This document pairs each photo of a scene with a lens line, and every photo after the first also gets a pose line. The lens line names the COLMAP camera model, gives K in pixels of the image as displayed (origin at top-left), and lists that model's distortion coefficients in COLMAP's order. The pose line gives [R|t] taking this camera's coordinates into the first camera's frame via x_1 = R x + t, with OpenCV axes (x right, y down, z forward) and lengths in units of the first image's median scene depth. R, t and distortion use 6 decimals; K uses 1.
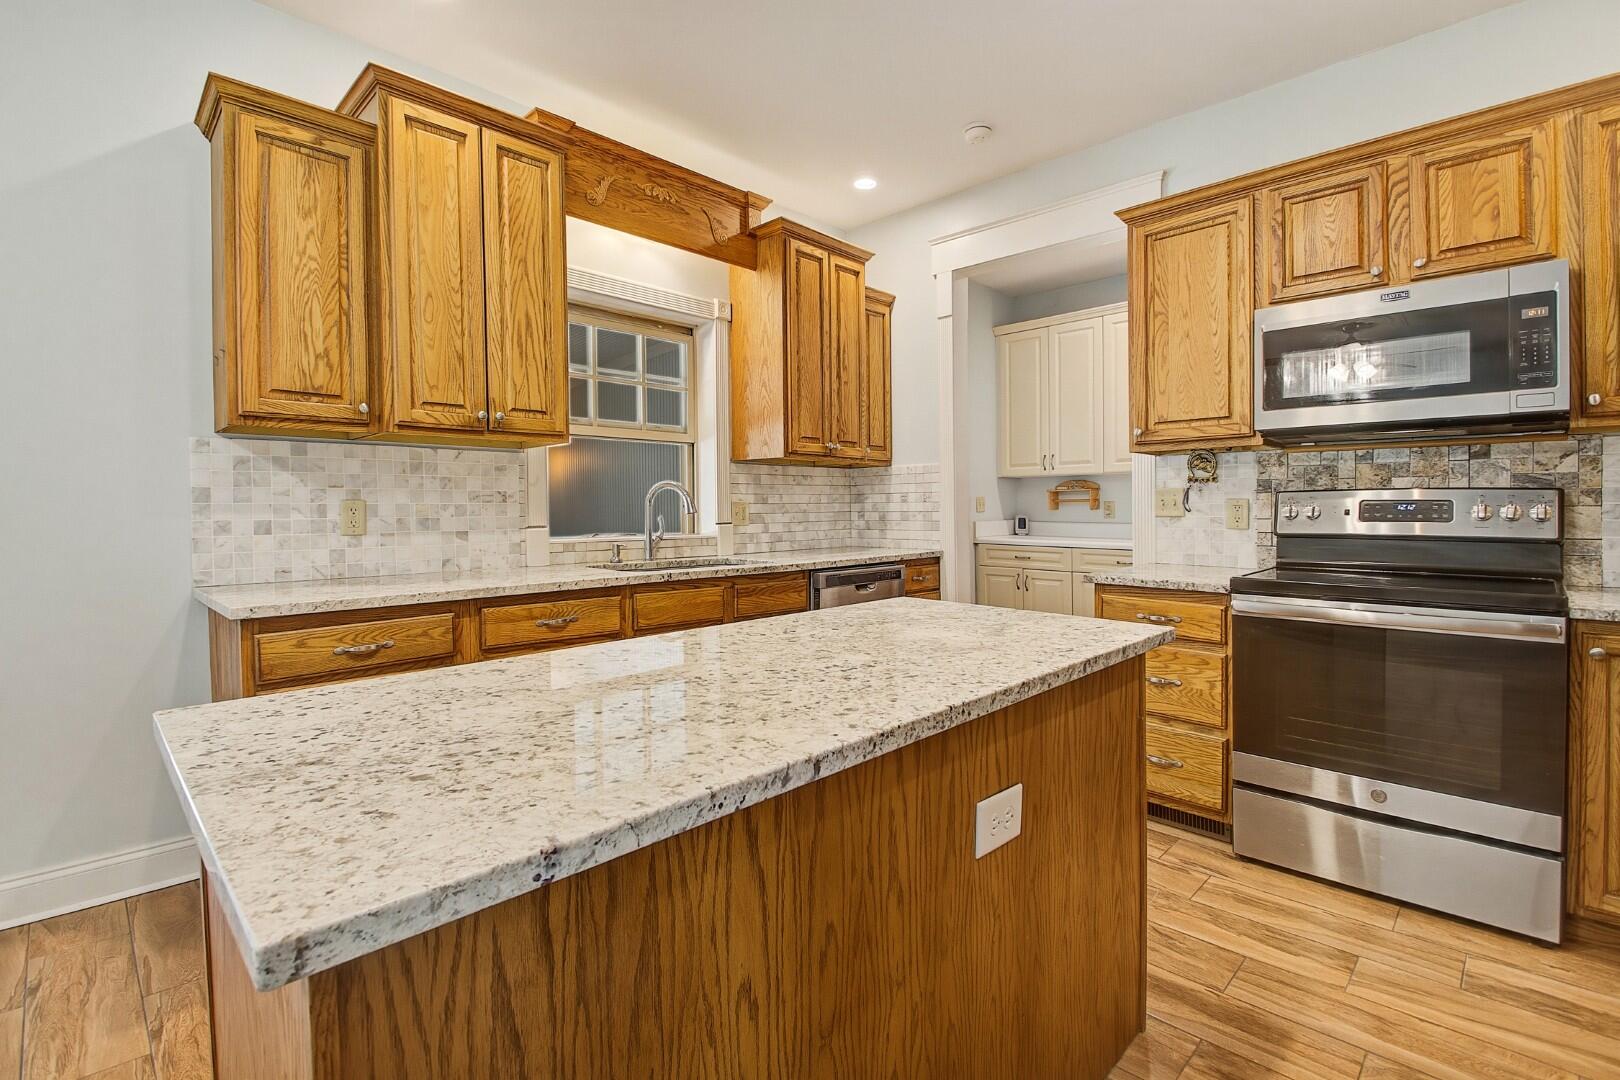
lens RADIAL K [[731.1, 0, 807.3], [0, 731.1, 526.5], [0, 0, 1]] dist [-0.001107, -0.001036]
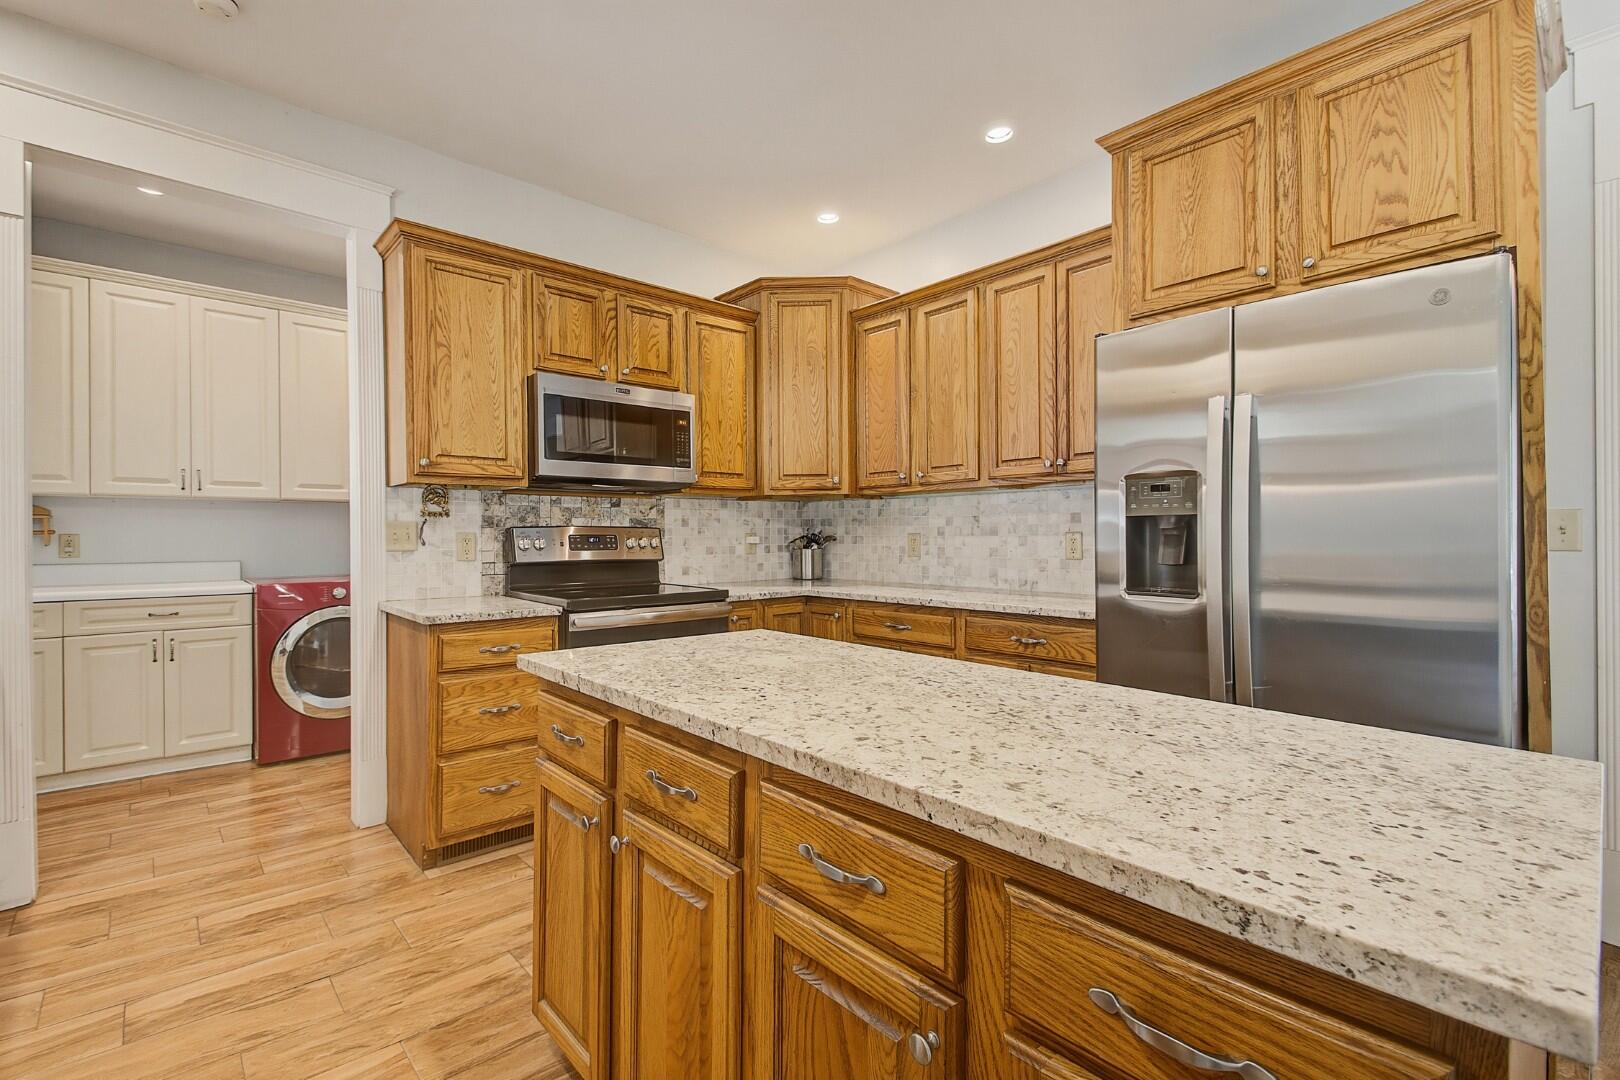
lens RADIAL K [[708.5, 0, 790.7], [0, 708.5, 538.7], [0, 0, 1]] dist [0.000485, -0.000206]
pose [[0.085107, -0.002060, 0.996370, -0.472429], [0.030333, 0.999540, -0.000524, -0.016113], [-0.995910, 0.030268, 0.085130, 0.497868]]
